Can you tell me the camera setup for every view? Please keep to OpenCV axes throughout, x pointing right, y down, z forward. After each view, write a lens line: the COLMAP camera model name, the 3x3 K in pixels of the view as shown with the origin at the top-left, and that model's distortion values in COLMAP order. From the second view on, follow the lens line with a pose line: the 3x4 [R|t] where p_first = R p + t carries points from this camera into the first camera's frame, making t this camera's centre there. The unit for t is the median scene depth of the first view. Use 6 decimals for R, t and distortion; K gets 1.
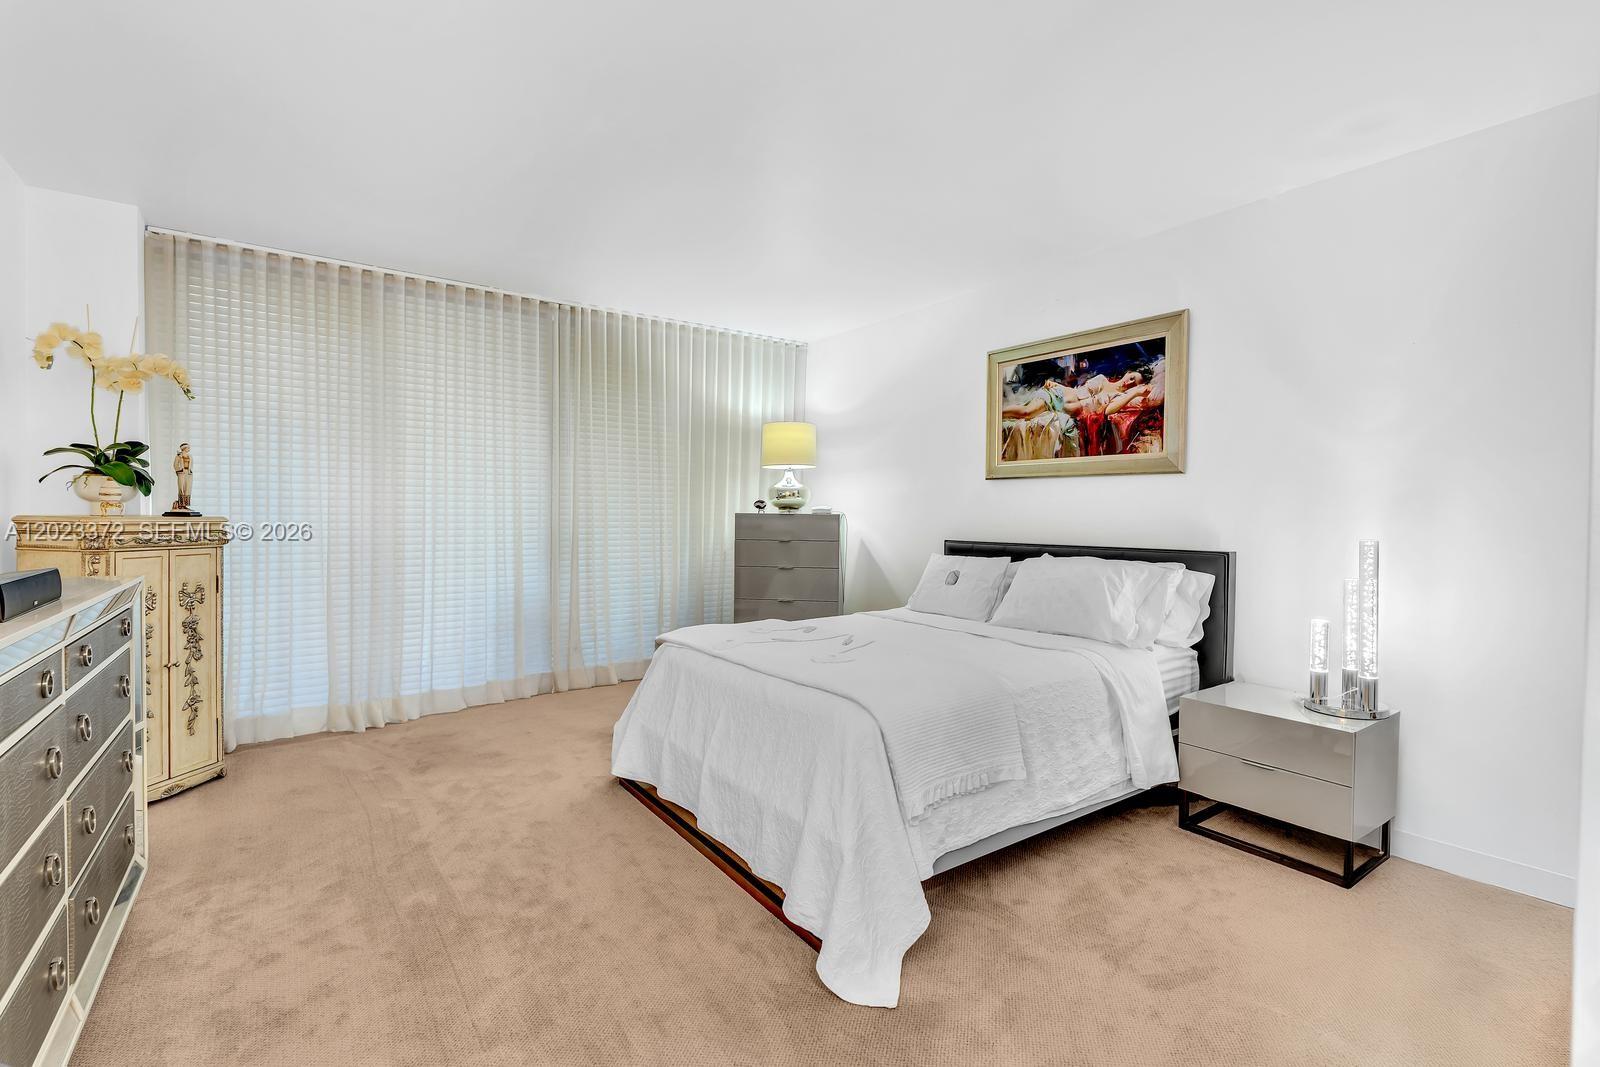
lens RADIAL K [[717.8, 0, 797.4], [0, 717.8, 534.3], [0, 0, 1]] dist [-0.002115, 0.000188]
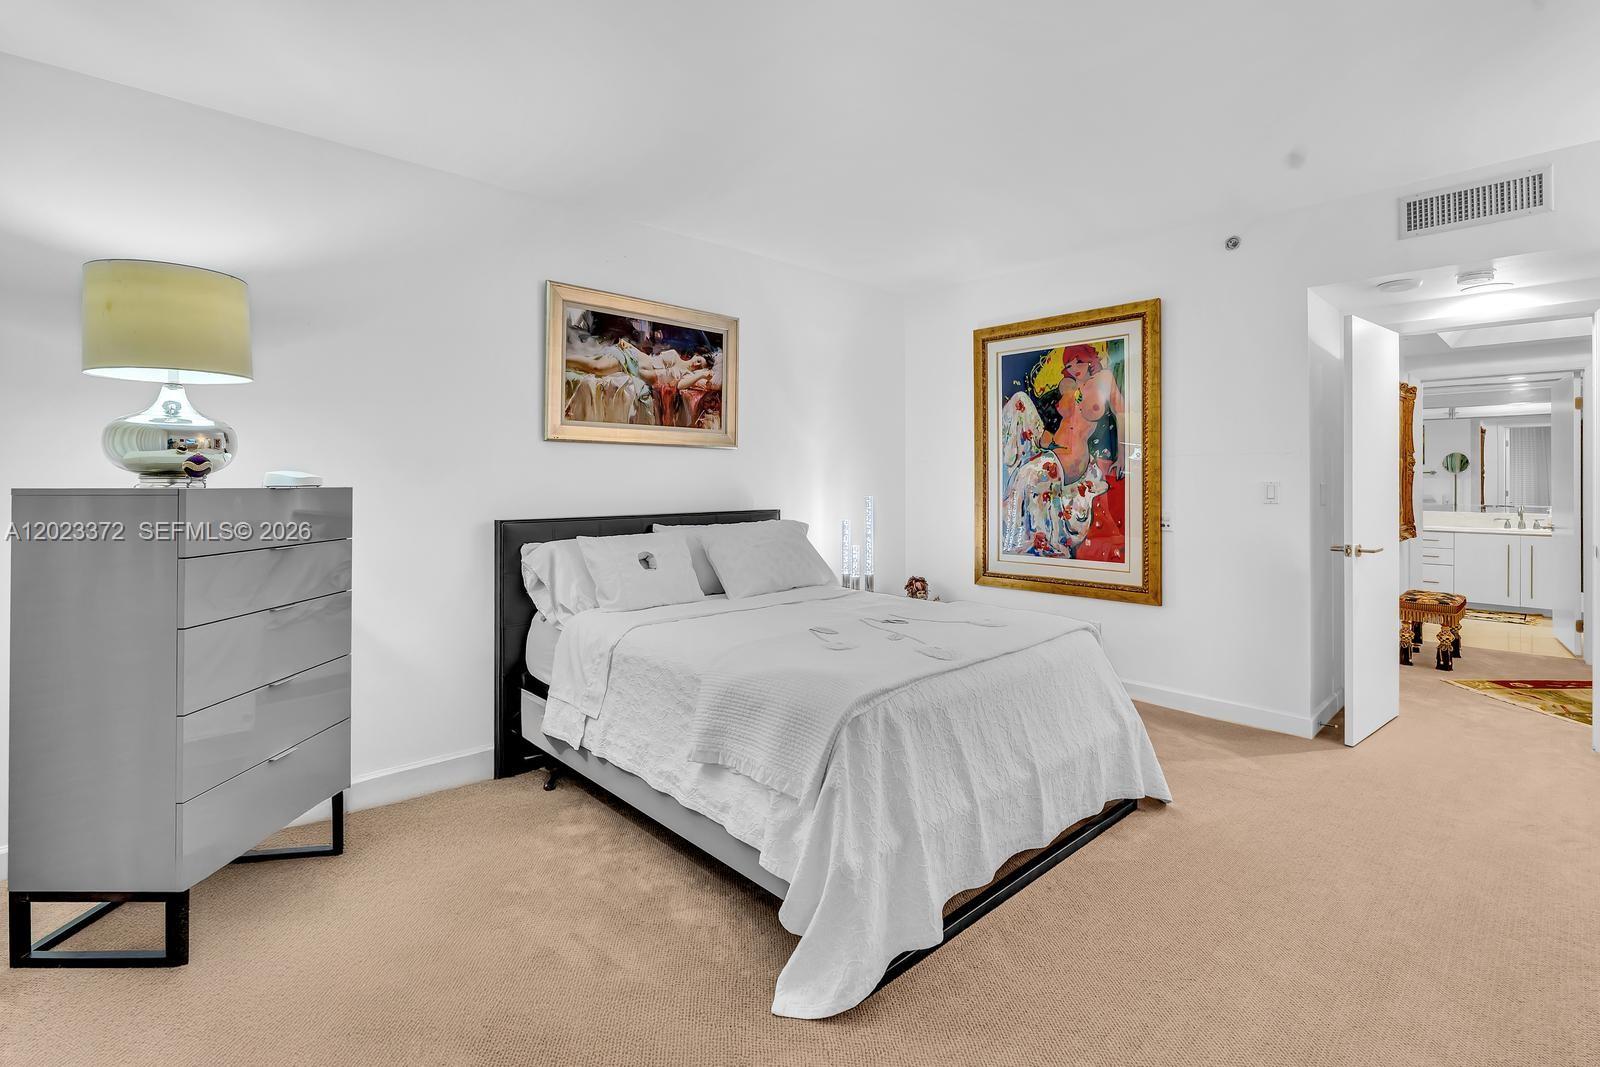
lens RADIAL K [[733.8, 0, 795.6], [0, 733.8, 497.0], [0, 0, 1]] dist [-0.000261, -0.000346]
pose [[-0.118651, -0.029829, 0.992488, -0.701993], [0.028253, 0.999043, 0.033404, -0.039543], [-0.992534, 0.032004, -0.117695, 0.999527]]
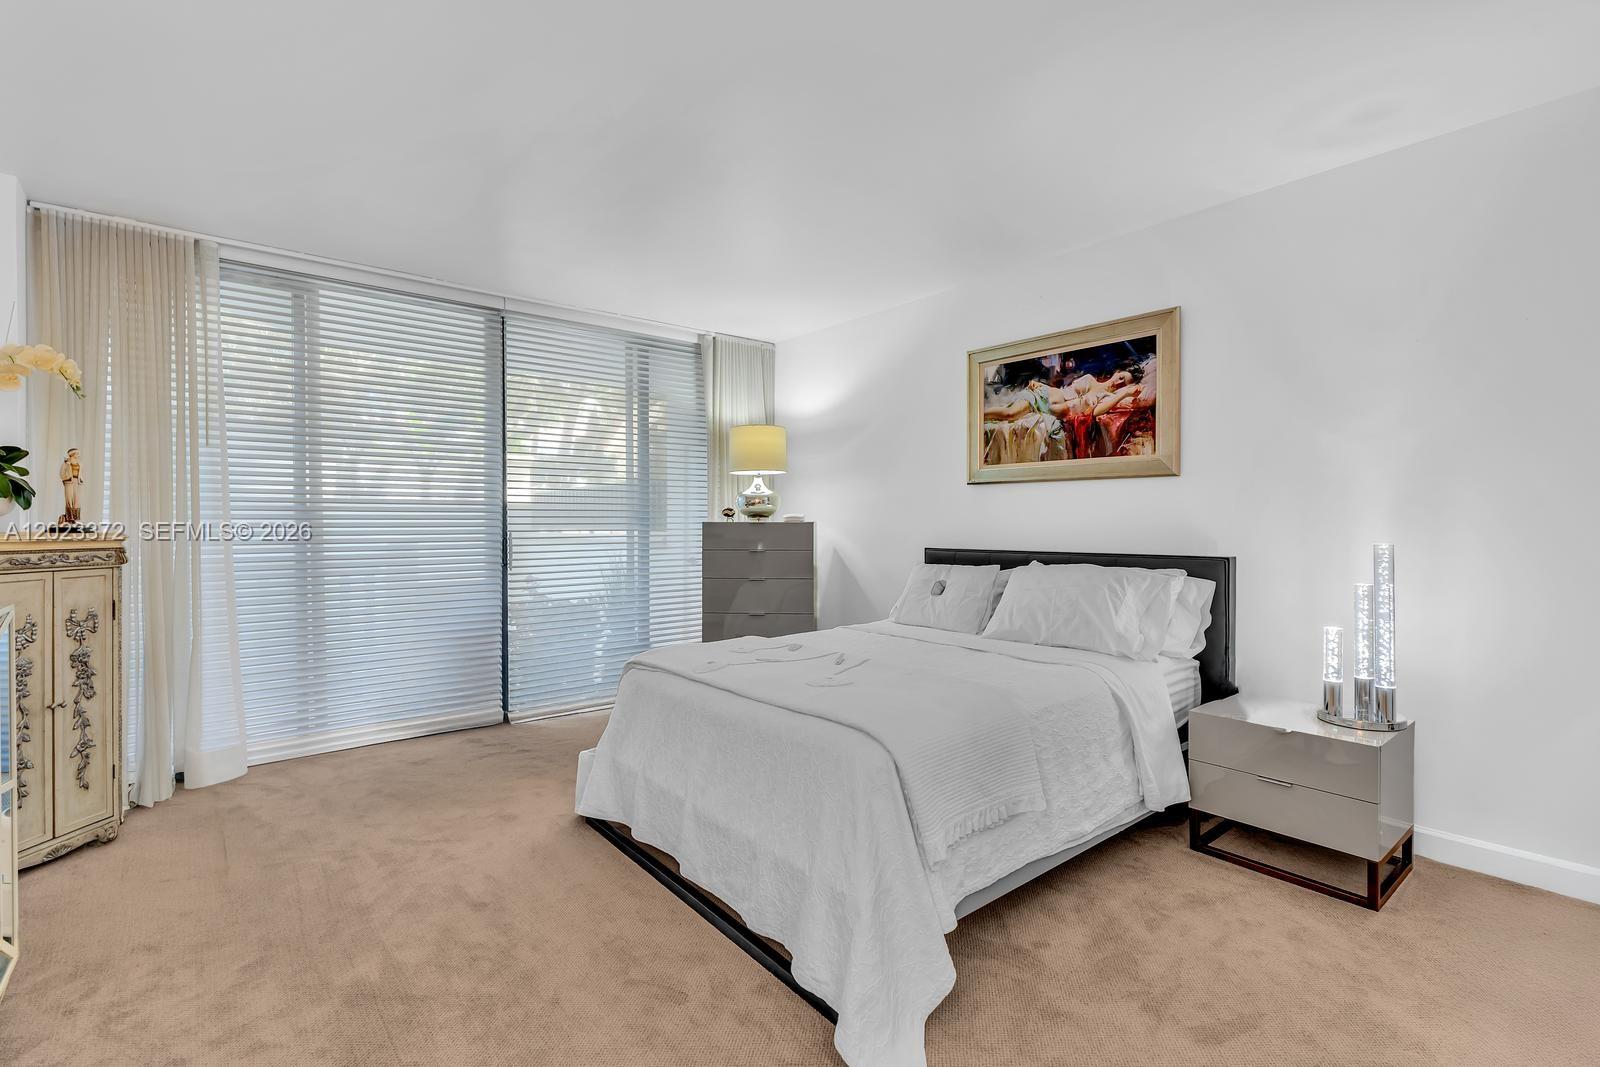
lens RADIAL K [[723.6, 0, 797.4], [0, 723.6, 532.9], [0, 0, 1]] dist [-0.000866, 0.000107]
pose [[0.997703, -0.011570, 0.066743, -0.035714], [0.012418, 0.999847, -0.012316, -0.002738], [-0.066590, 0.013116, 0.997694, 0.062184]]
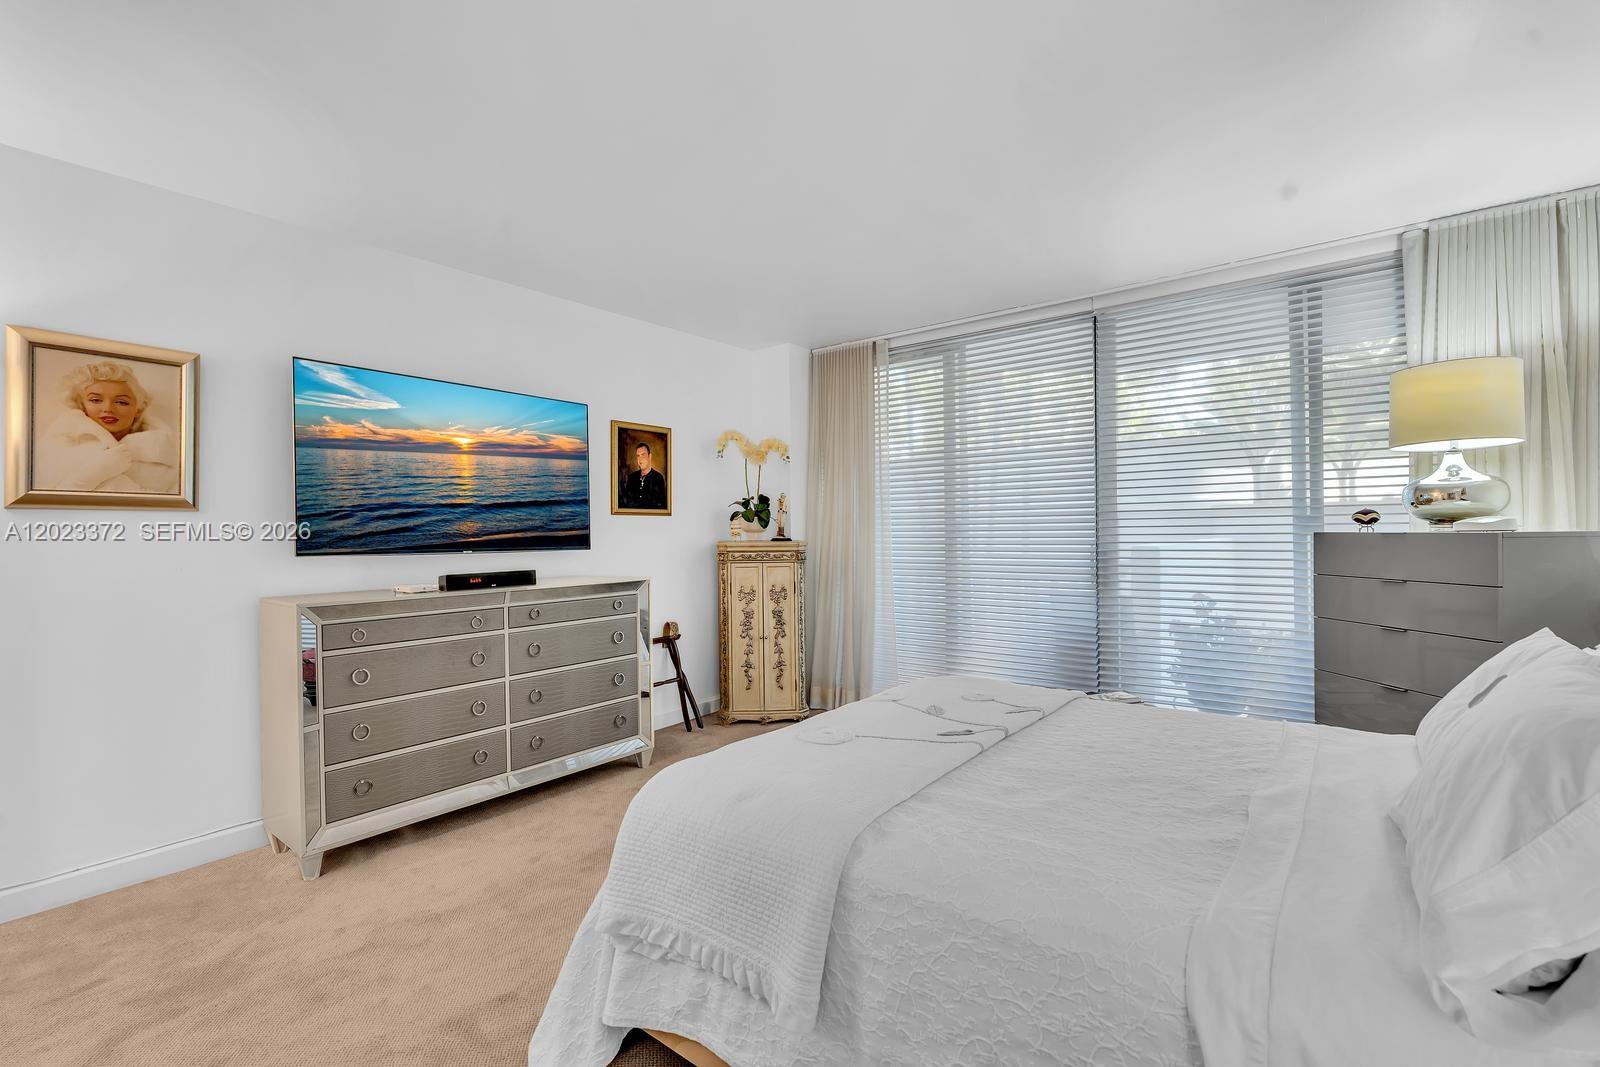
lens RADIAL K [[717.8, 0, 797.4], [0, 717.8, 534.3], [0, 0, 1]] dist [-0.002115, 0.000188]
pose [[0.273909, -0.006713, -0.961732, 0.540699], [-0.013083, 0.999857, -0.010705, -0.020716], [0.961667, 0.015515, 0.273782, 0.543948]]
